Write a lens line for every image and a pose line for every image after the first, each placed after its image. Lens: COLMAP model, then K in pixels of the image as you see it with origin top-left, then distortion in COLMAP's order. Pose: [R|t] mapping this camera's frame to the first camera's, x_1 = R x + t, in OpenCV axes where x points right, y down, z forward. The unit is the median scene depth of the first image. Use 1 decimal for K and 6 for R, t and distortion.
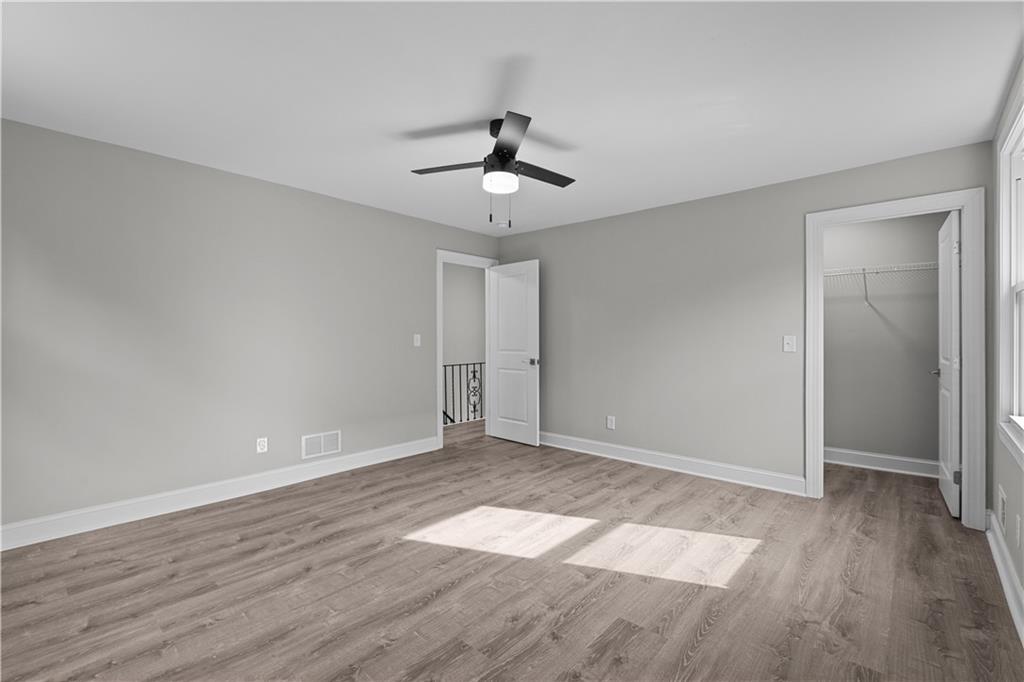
lens RADIAL K [[460.0, 0, 520.1], [0, 460.0, 330.2], [0, 0, 1]] dist [0.002139, 0.000156]
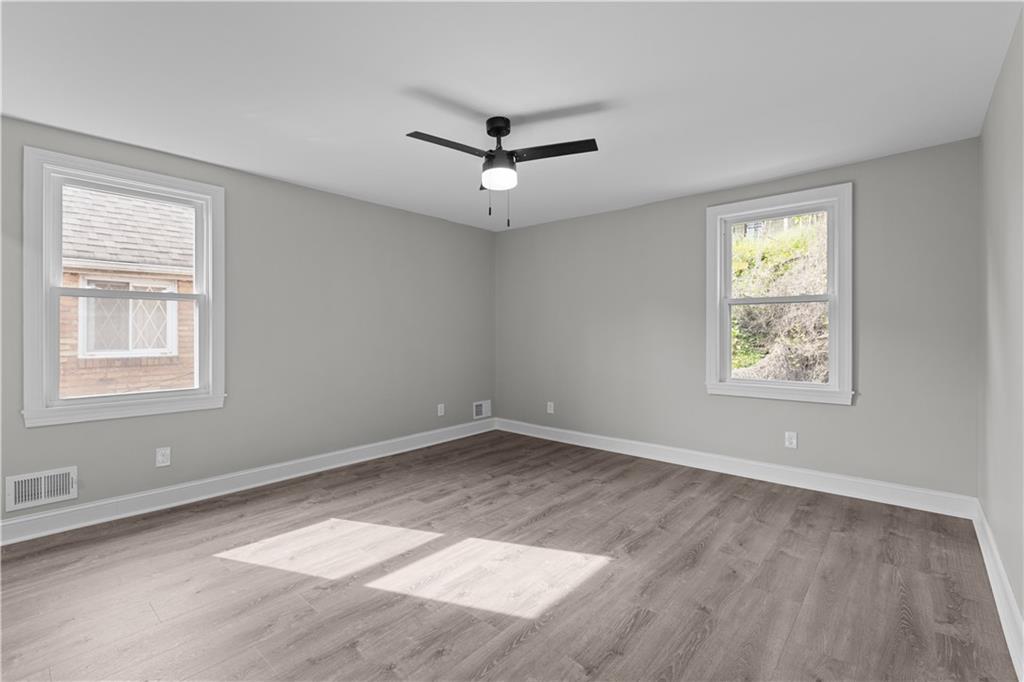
lens RADIAL K [[460.0, 0, 520.1], [0, 460.0, 330.2], [0, 0, 1]] dist [0.002139, 0.000156]
pose [[-0.999976, 0.000529, -0.006980, -0.084307], [0.000619, 0.999916, -0.012950, 0.026747], [0.006972, -0.012954, -0.999892, 2.127640]]
